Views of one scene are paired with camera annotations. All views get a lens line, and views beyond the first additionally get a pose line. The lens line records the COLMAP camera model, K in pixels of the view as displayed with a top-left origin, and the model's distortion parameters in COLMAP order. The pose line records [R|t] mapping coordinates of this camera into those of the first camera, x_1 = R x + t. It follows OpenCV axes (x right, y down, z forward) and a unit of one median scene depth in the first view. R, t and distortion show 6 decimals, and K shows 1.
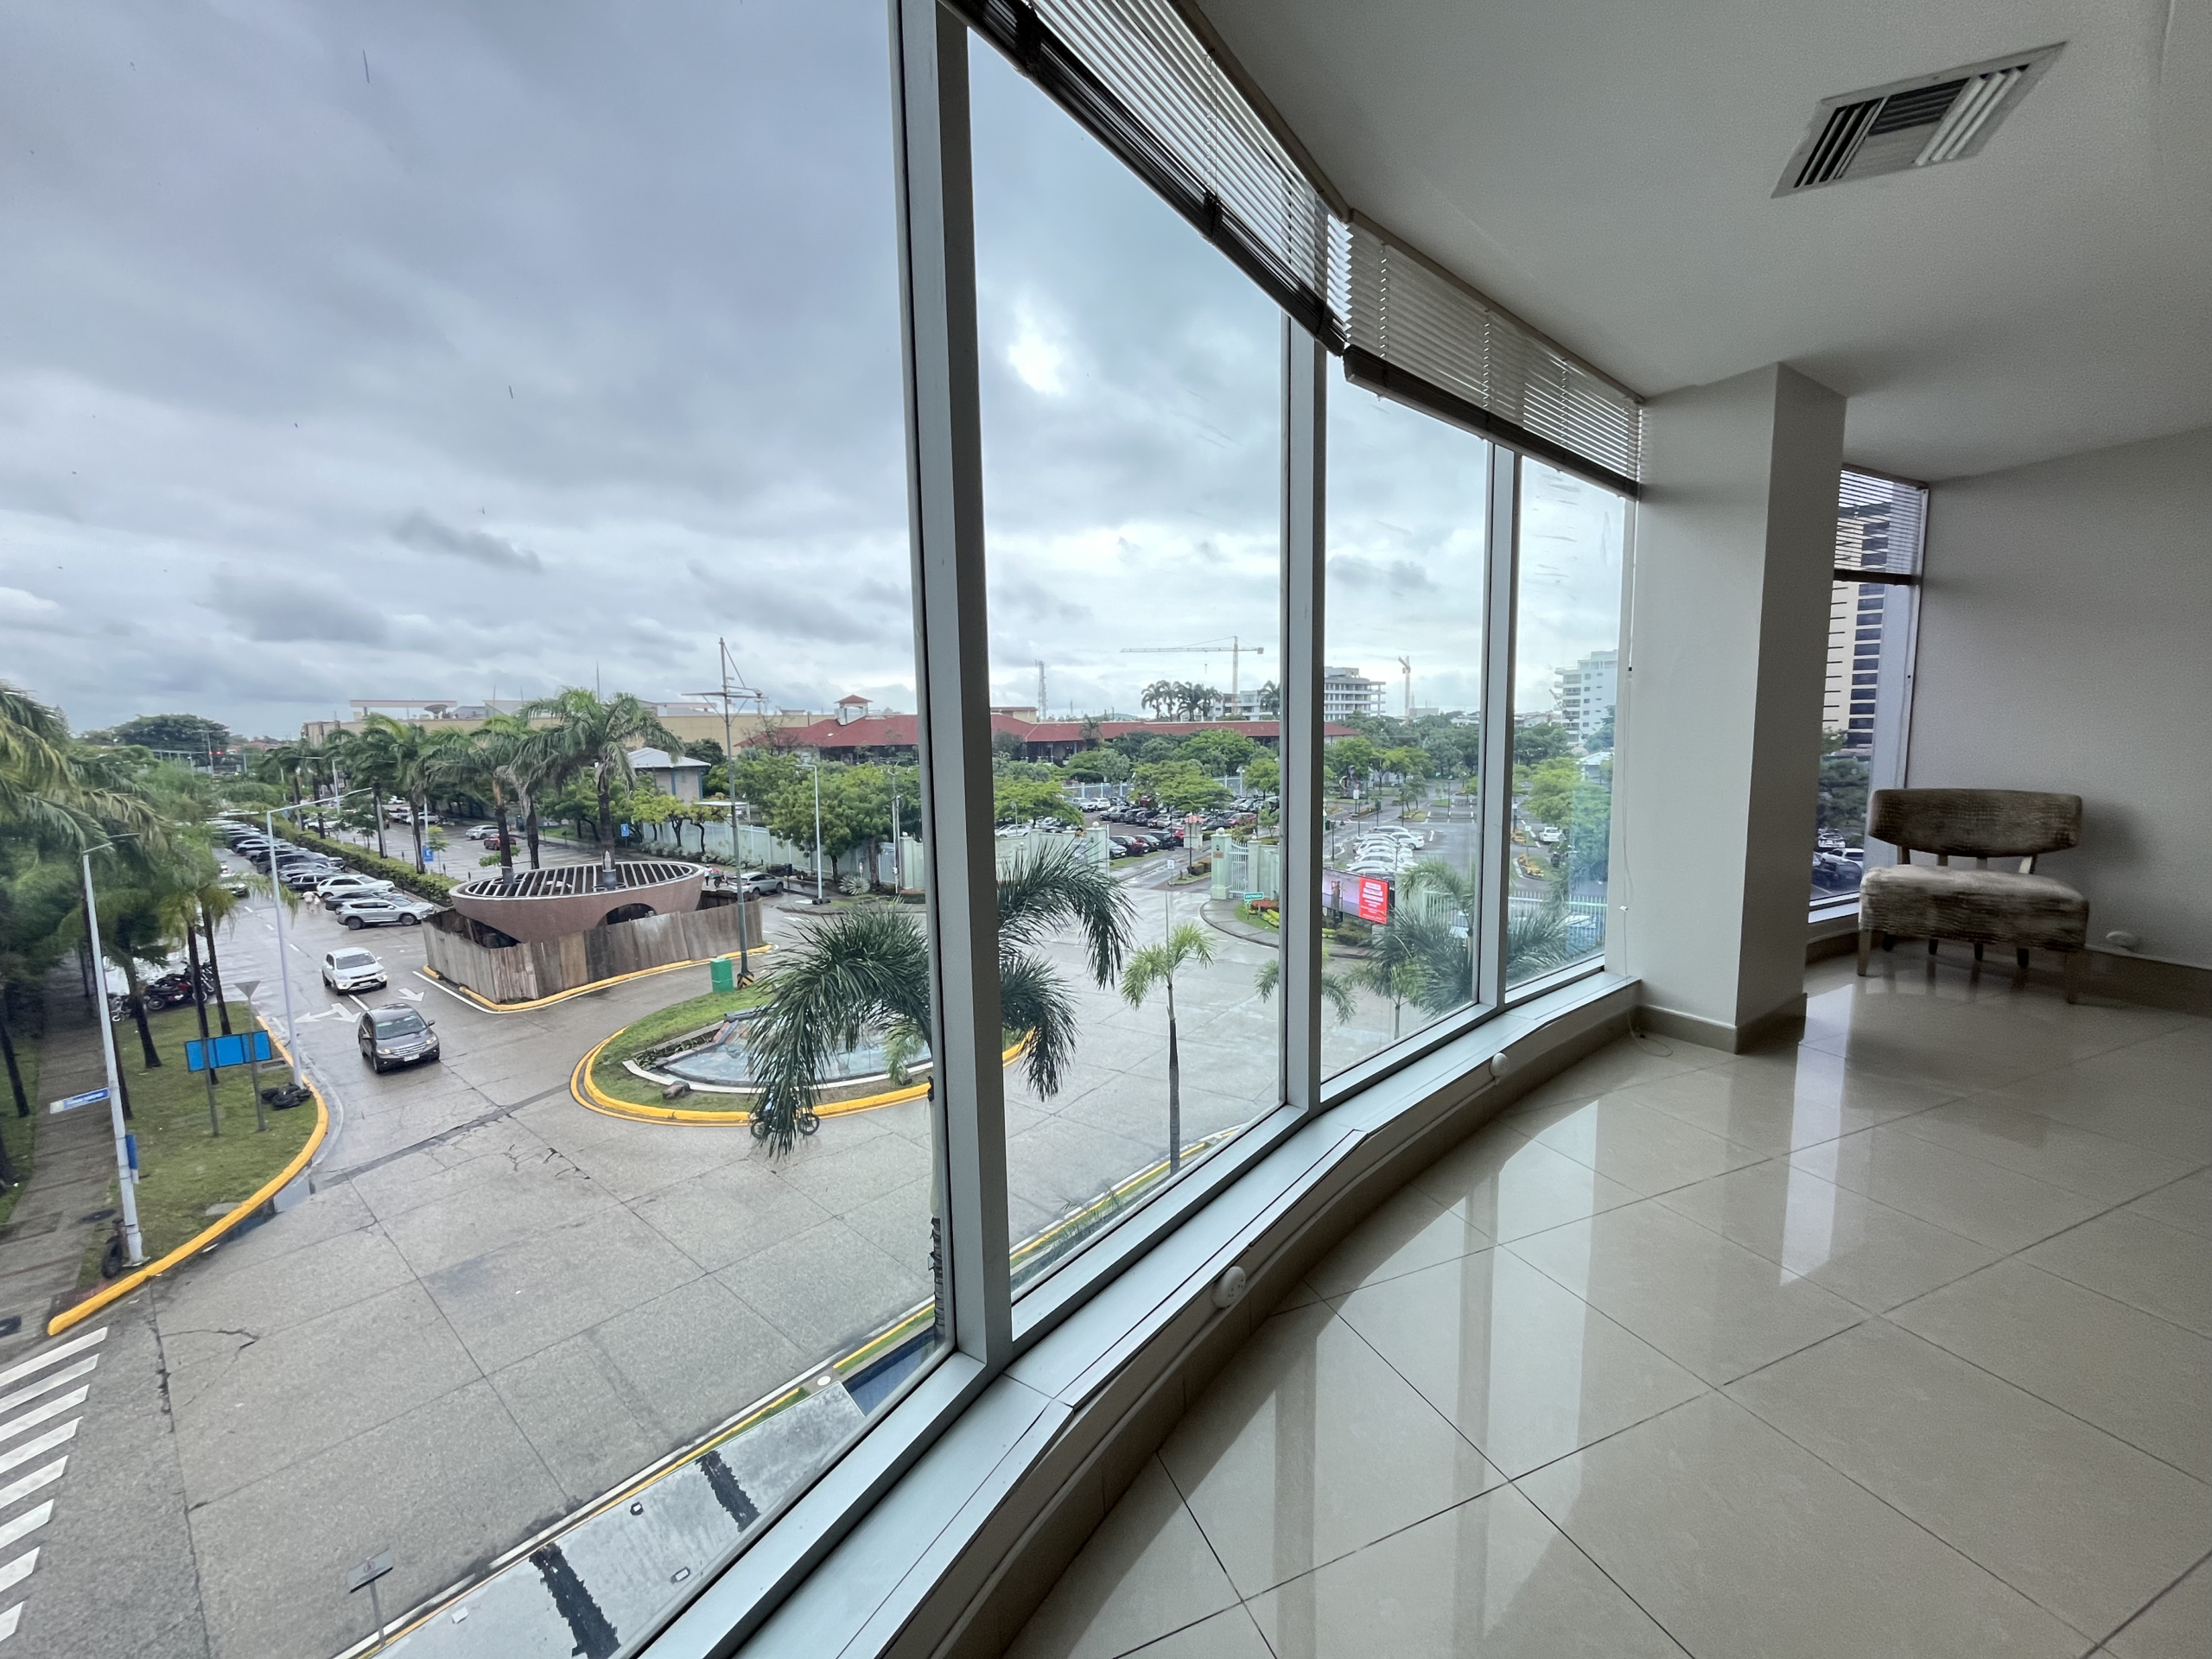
lens RADIAL K [[895.9, 0, 1106.0], [0, 895.9, 829.5], [0, 0, 1]] dist [0.002013, -0.000074]
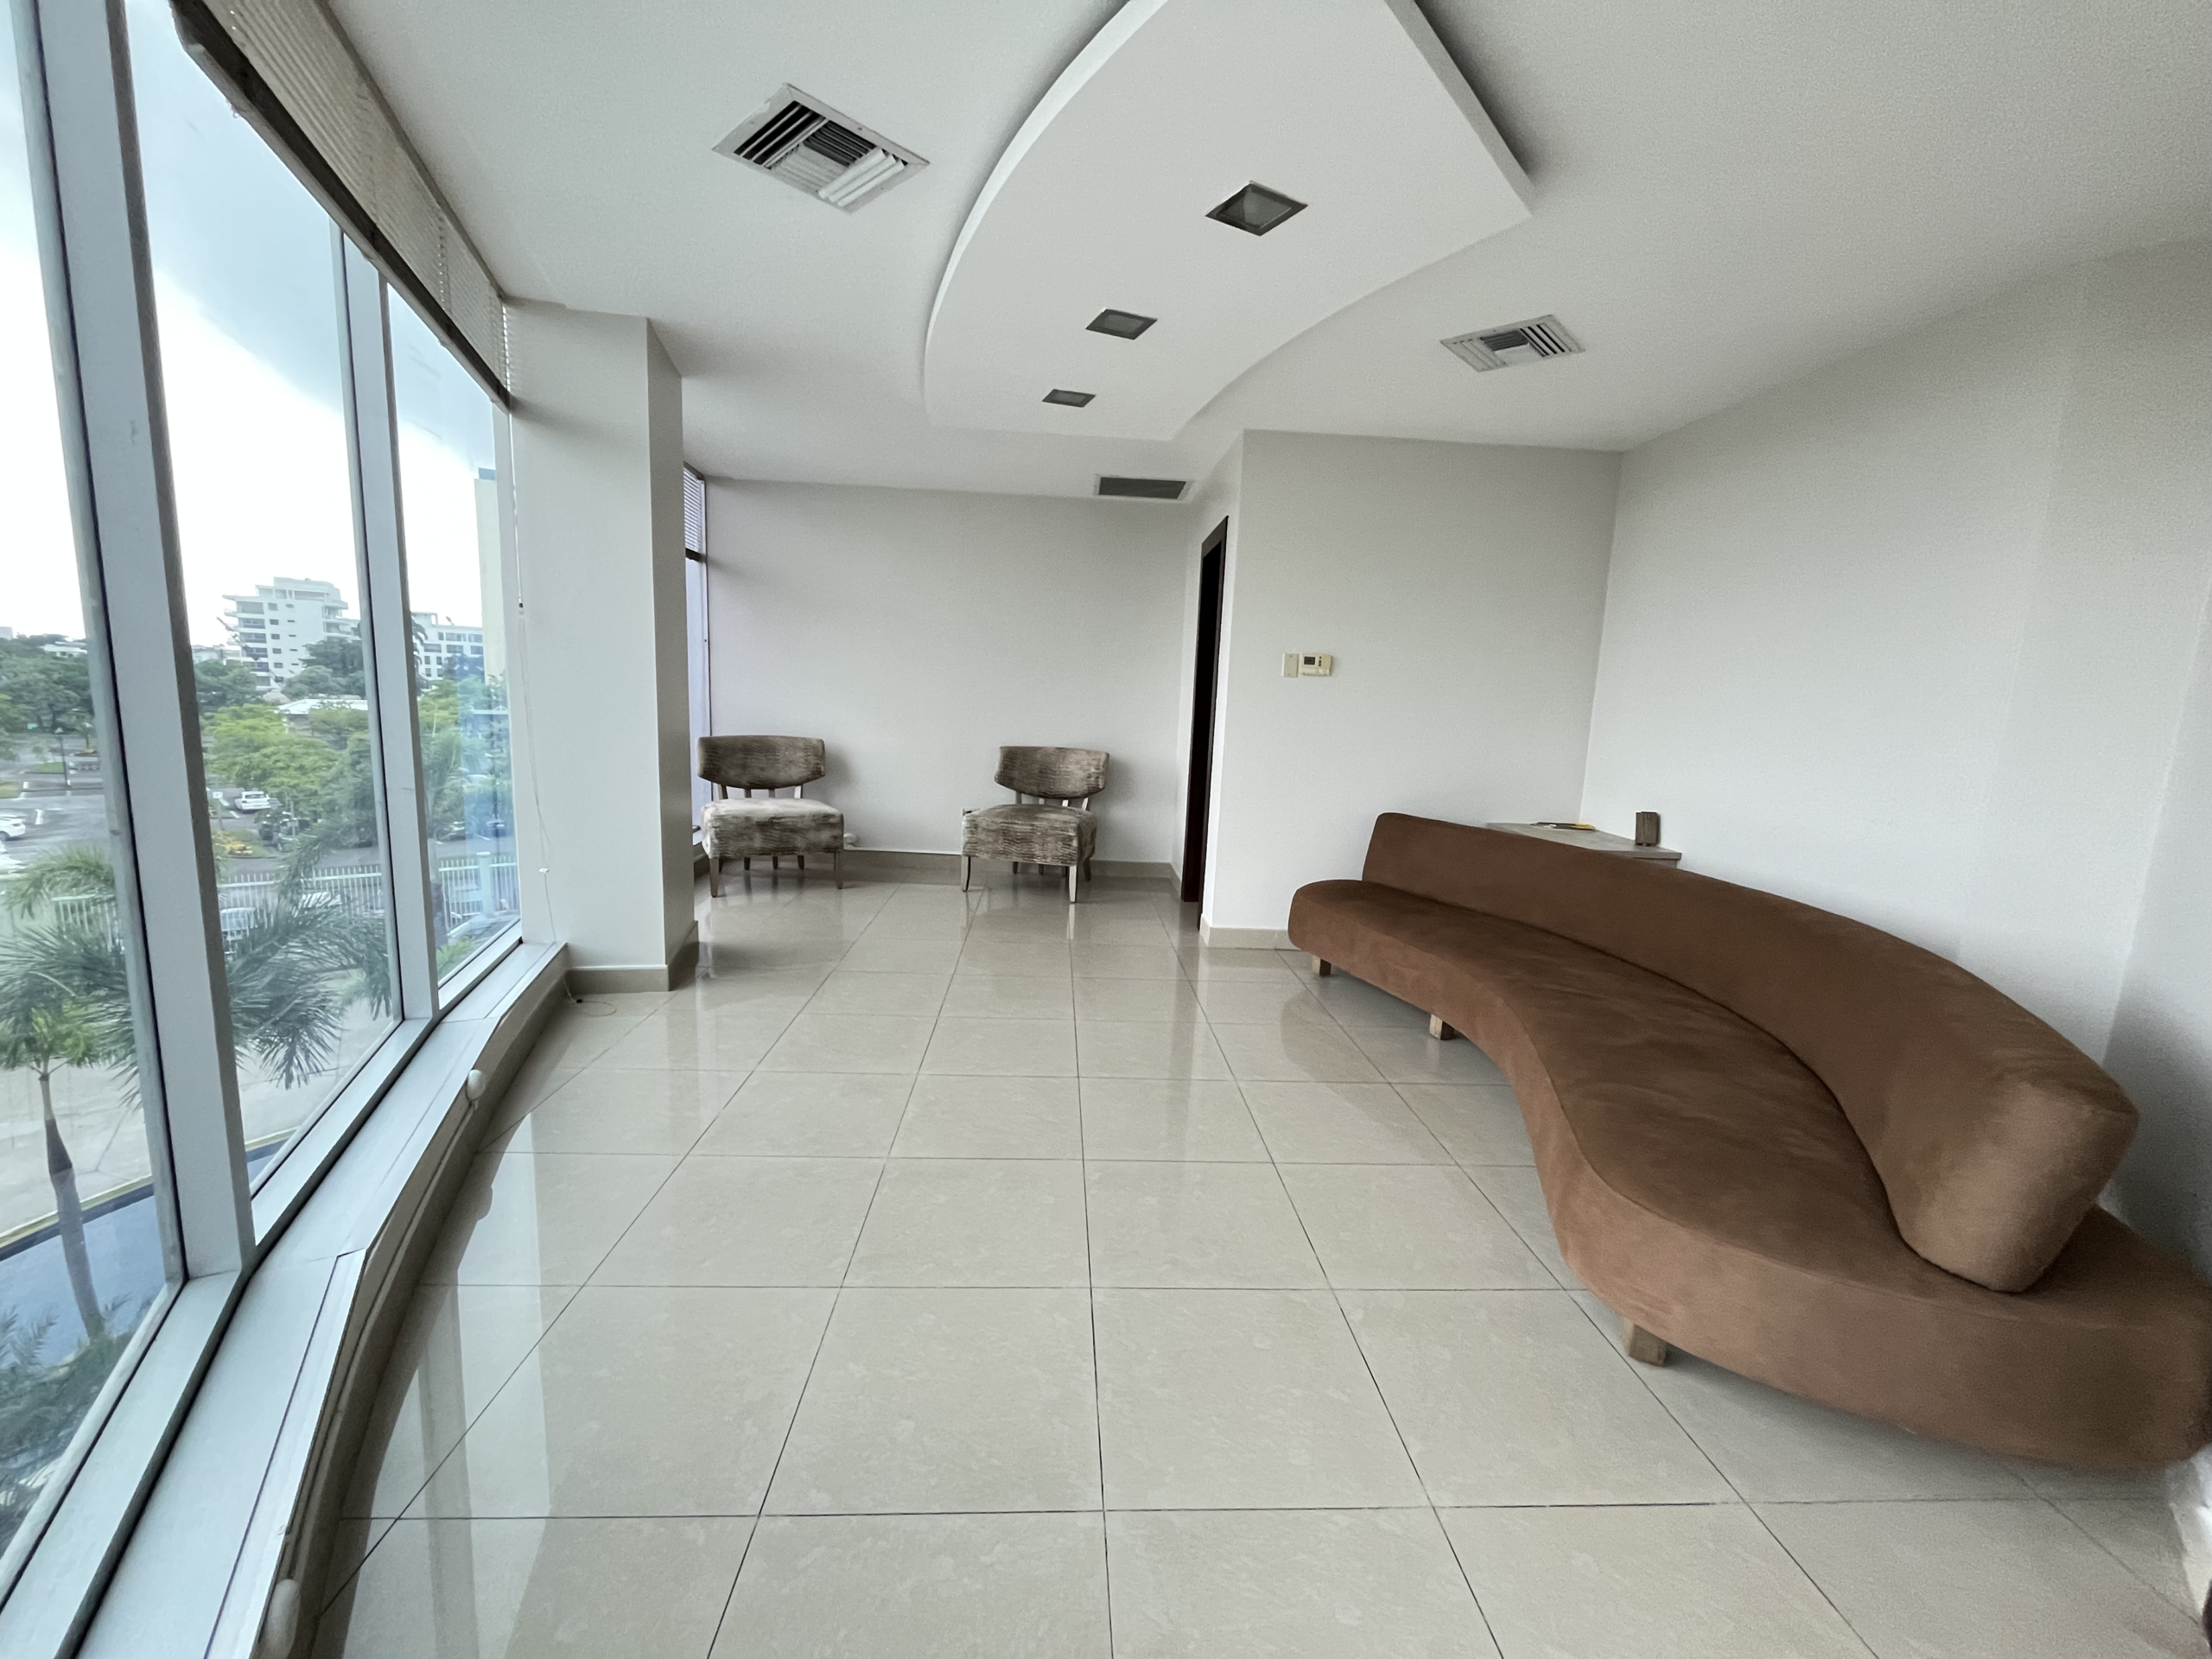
lens RADIAL K [[895.9, 0, 1106.0], [0, 895.9, 829.5], [0, 0, 1]] dist [0.002013, -0.000074]
pose [[0.336661, -0.112281, 0.934908, -0.065700], [0.061252, 0.993374, 0.097246, -0.006549], [-0.939632, 0.024526, 0.341307, 0.120456]]
